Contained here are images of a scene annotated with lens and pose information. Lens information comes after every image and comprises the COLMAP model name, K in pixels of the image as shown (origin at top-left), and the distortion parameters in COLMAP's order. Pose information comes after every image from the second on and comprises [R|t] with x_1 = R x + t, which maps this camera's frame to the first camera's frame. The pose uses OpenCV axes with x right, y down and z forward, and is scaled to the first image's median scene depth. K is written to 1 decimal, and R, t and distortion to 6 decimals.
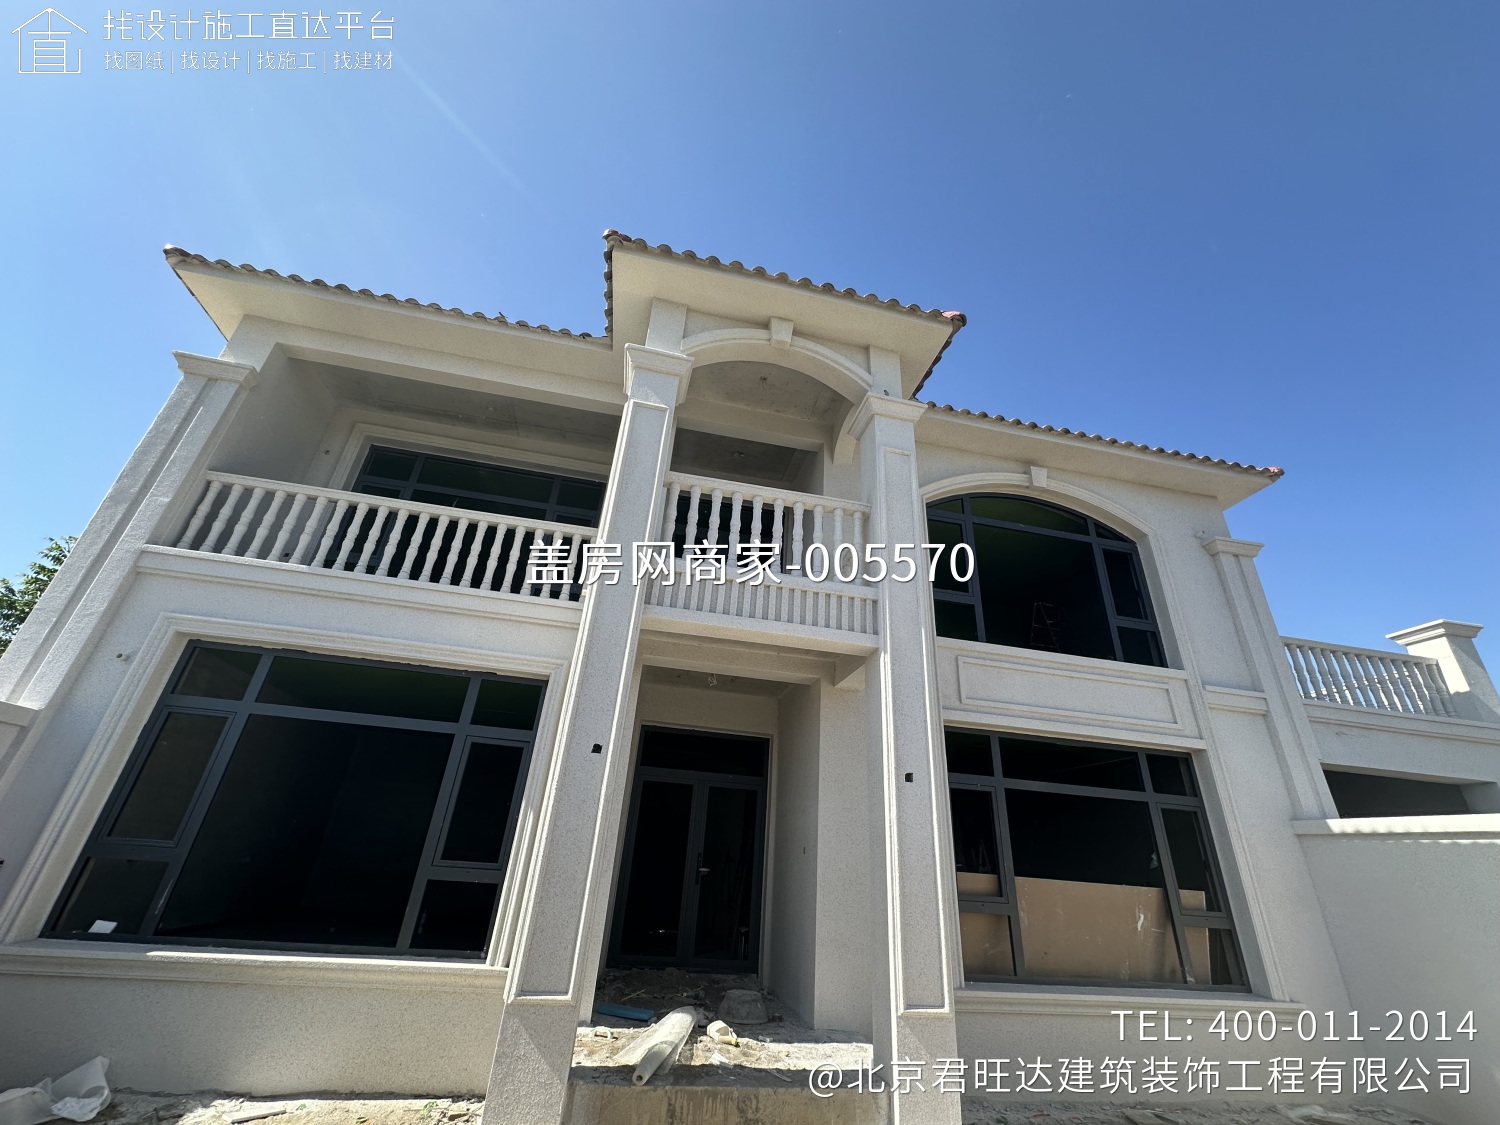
lens RADIAL K [[598.8, 0, 750.0], [0, 598.8, 562.5], [0, 0, 1]] dist [-0.002450, 0.000305]
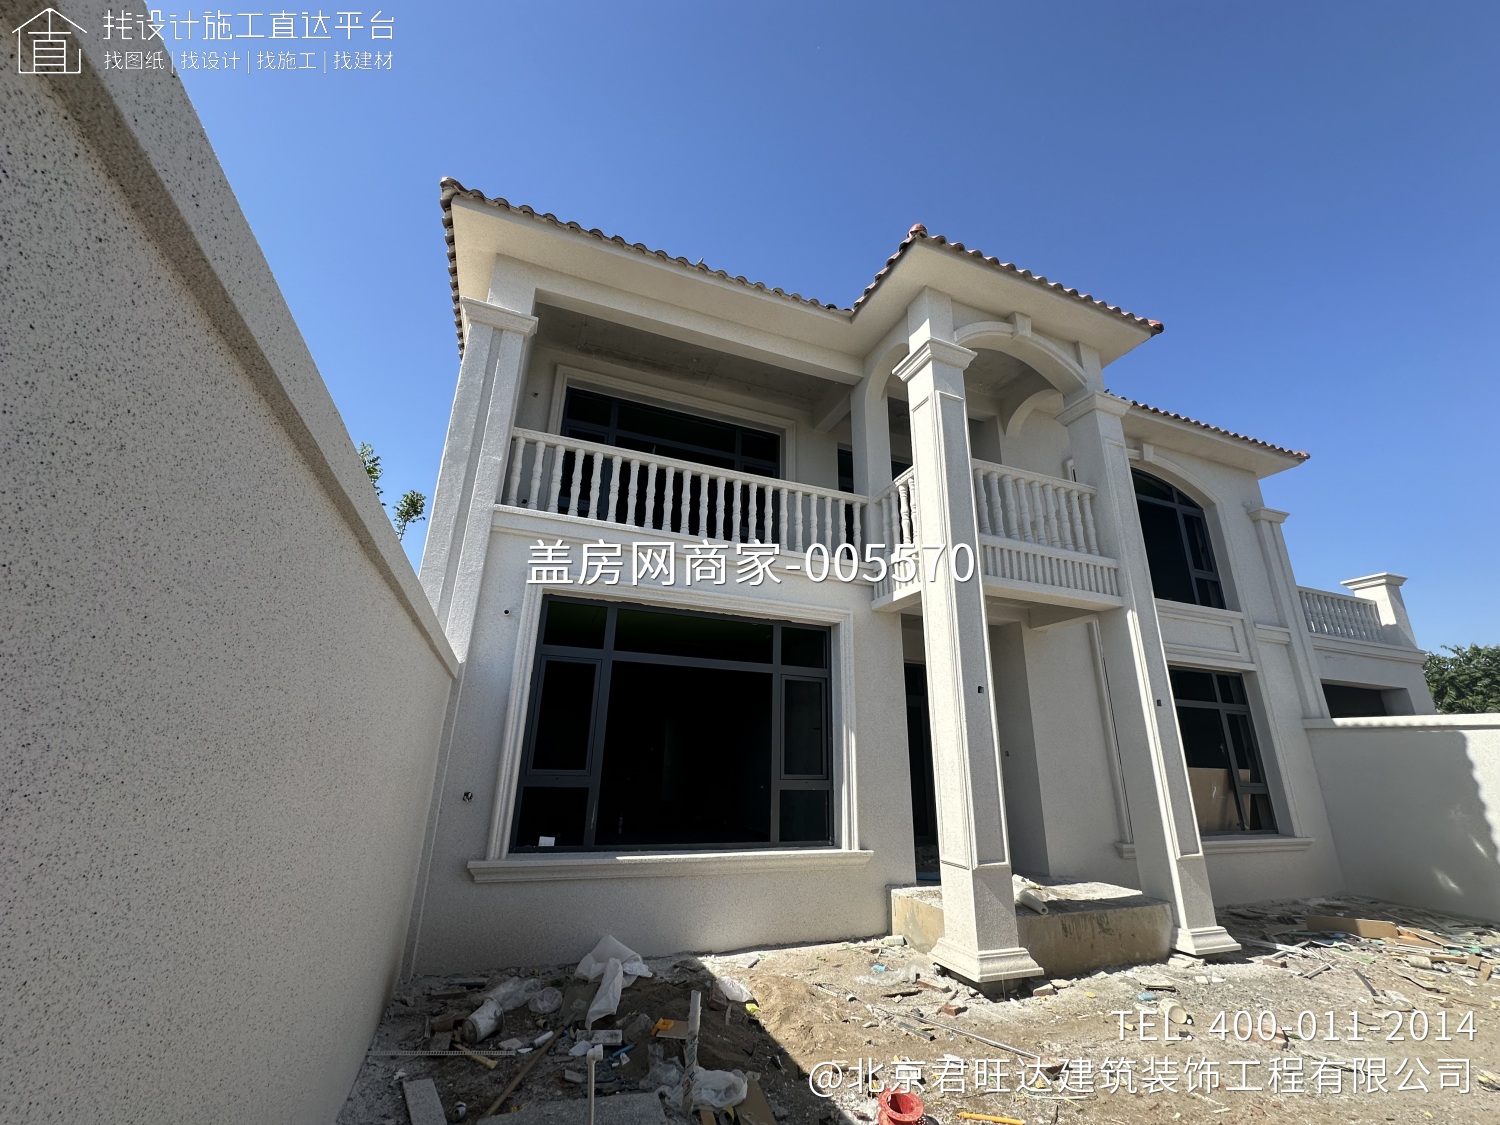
lens RADIAL K [[598.8, 0, 750.0], [0, 598.8, 562.5], [0, 0, 1]] dist [-0.002450, 0.000305]
pose [[0.984802, 0.016142, 0.172928, -0.650692], [-0.042723, 0.987593, 0.151113, -0.092188], [-0.168343, -0.156204, 0.973273, -0.093179]]
